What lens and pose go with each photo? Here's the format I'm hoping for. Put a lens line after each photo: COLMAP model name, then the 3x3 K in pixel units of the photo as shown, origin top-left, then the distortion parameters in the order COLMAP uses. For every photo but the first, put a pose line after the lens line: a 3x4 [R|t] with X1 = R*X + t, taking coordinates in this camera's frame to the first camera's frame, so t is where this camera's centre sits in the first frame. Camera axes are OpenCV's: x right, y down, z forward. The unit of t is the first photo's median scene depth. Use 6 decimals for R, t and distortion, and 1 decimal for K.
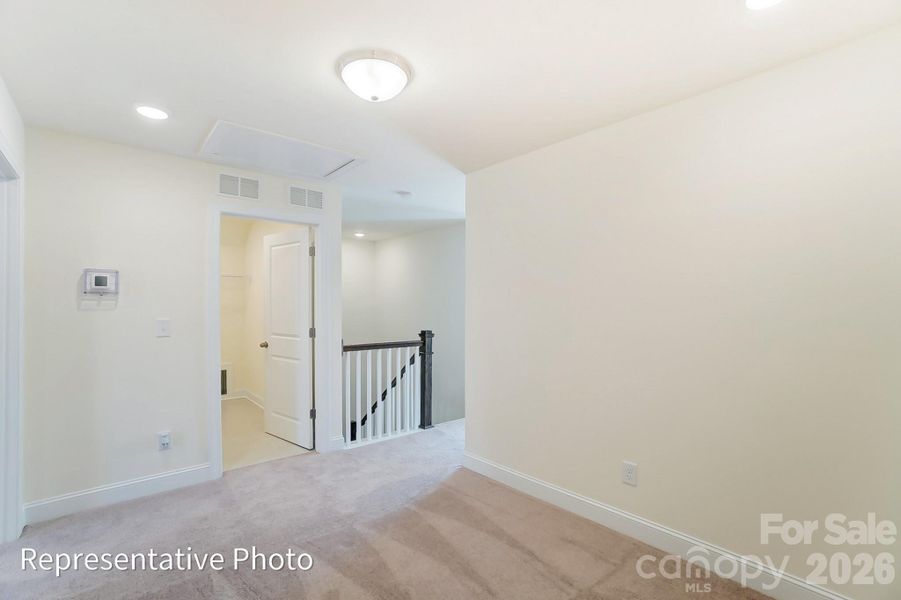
lens RADIAL K [[406.9, 0, 450.5], [0, 406.9, 300.0], [0, 0, 1]] dist [0.002051, 0.000410]
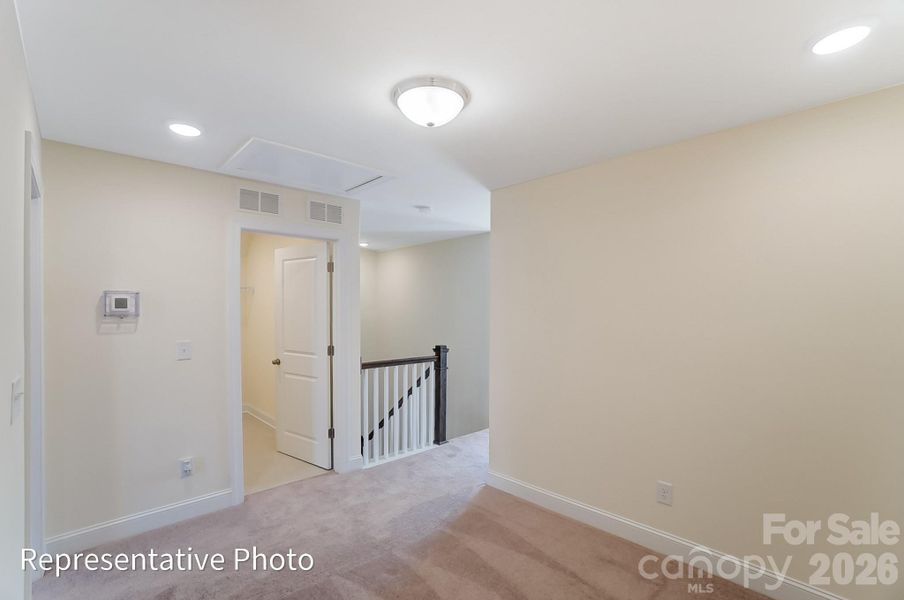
lens RADIAL K [[411.4, 0, 448.7], [0, 411.4, 304.8], [0, 0, 1]] dist [-0.002356, -0.000485]
pose [[0.998438, 0.001350, 0.055849, -0.133992], [-0.002064, 0.999917, 0.012729, -0.050706], [-0.055827, -0.012824, 0.998358, 0.001456]]
